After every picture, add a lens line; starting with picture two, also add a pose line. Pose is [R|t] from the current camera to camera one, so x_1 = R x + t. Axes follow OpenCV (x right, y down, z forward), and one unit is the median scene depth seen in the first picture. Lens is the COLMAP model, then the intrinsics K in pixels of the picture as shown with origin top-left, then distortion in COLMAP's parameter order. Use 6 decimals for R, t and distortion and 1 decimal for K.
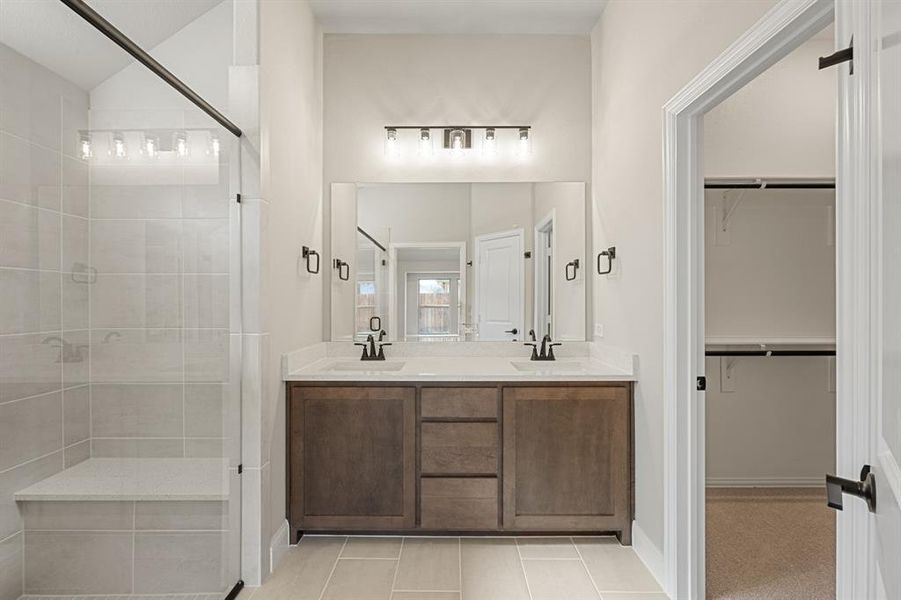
lens RADIAL K [[363.4, 0, 446.0], [0, 363.4, 303.1], [0, 0, 1]] dist [-0.002772, -0.000355]
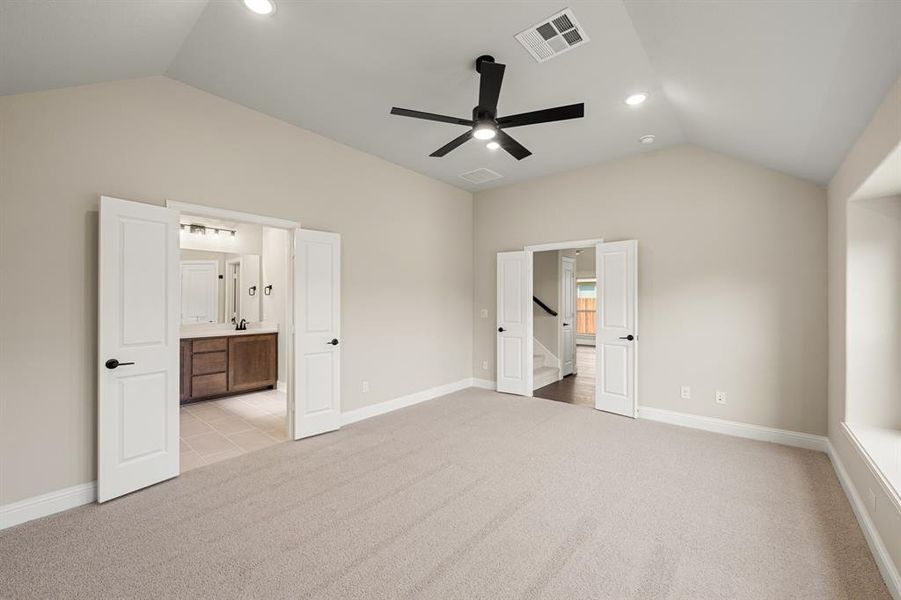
lens RADIAL K [[363.4, 0, 446.2], [0, 363.4, 297.5], [0, 0, 1]] dist [-0.002772, -0.000355]
pose [[0.644228, 0.008834, 0.764782, -0.841940], [0.001919, 0.999911, -0.013167, -0.027571], [-0.764831, 0.009950, 0.644154, -1.912455]]
